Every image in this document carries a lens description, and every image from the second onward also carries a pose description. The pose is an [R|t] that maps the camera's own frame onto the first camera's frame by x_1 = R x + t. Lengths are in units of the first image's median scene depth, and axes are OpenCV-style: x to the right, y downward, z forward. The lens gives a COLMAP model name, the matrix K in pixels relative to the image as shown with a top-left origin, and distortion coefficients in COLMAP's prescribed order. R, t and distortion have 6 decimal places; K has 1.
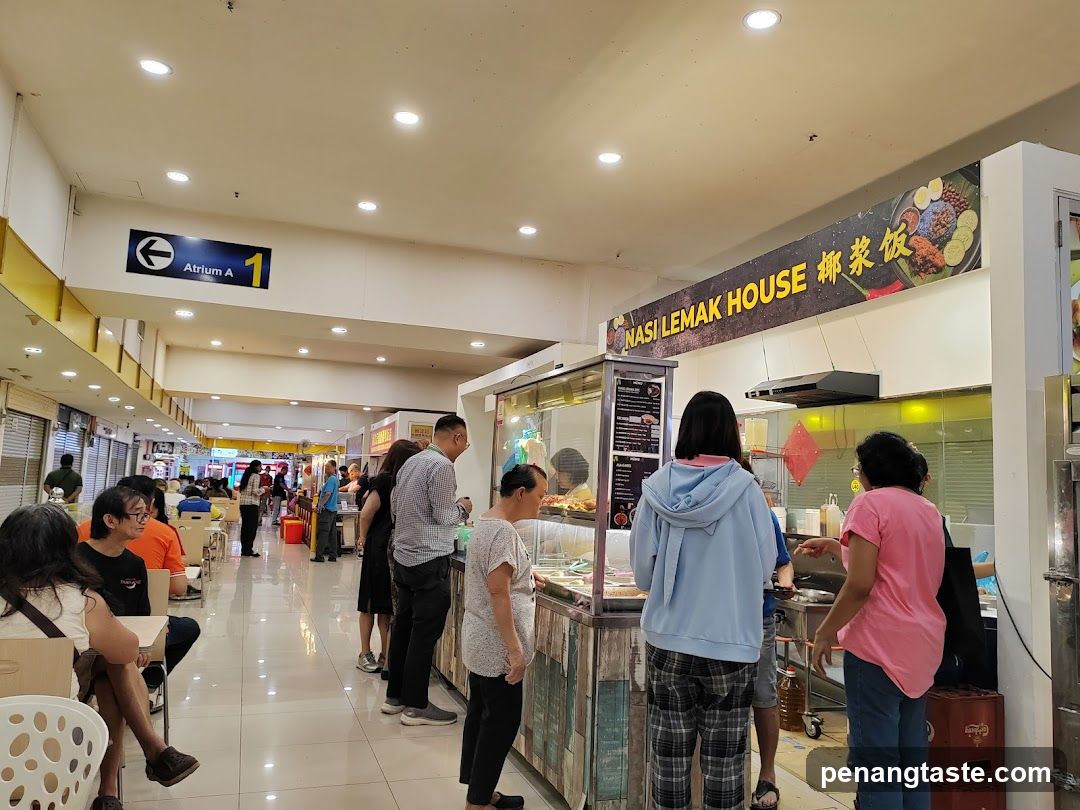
lens RADIAL K [[806.5, 0, 540.0], [0, 806.5, 405.0], [0, 0, 1]] dist [-0.039061, 0.128230]
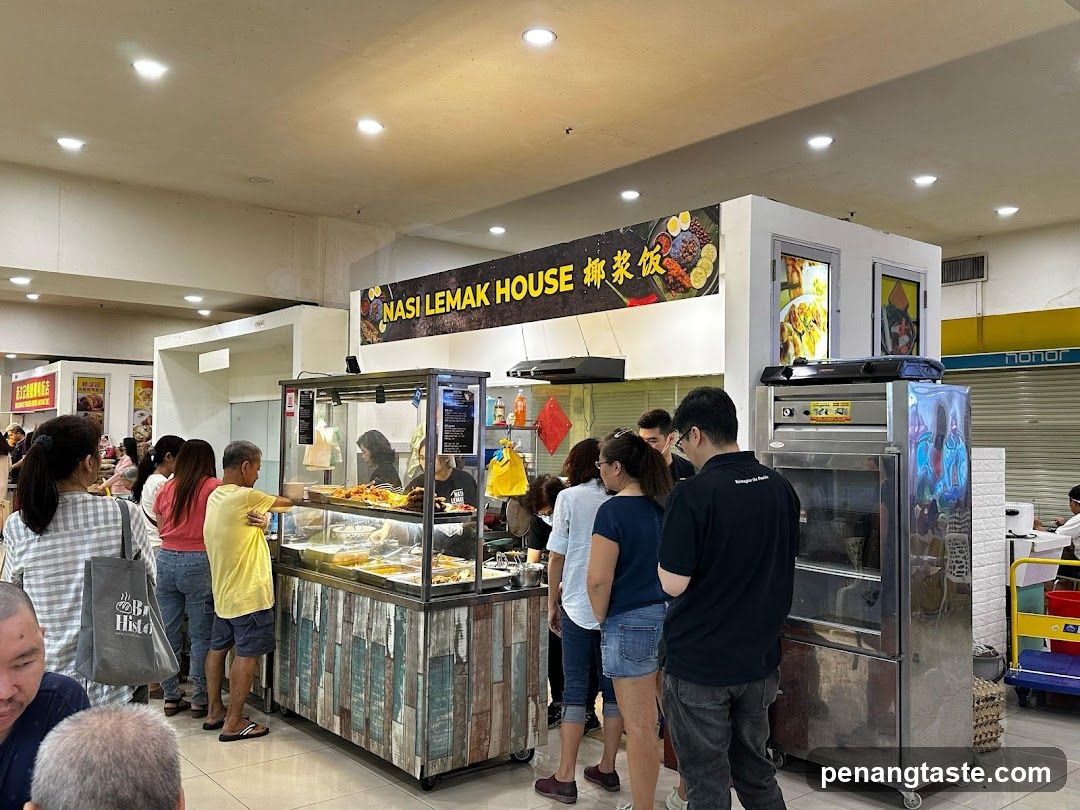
lens RADIAL K [[886.2, 0, 540.0], [0, 886.2, 405.0], [0, 0, 1]] dist [0.078831, -0.003652]
pose [[0.937442, -0.018241, 0.347663, -0.140700], [-0.008378, 0.997155, 0.074910, -0.074837], [-0.348041, -0.073137, 0.934622, -0.144275]]
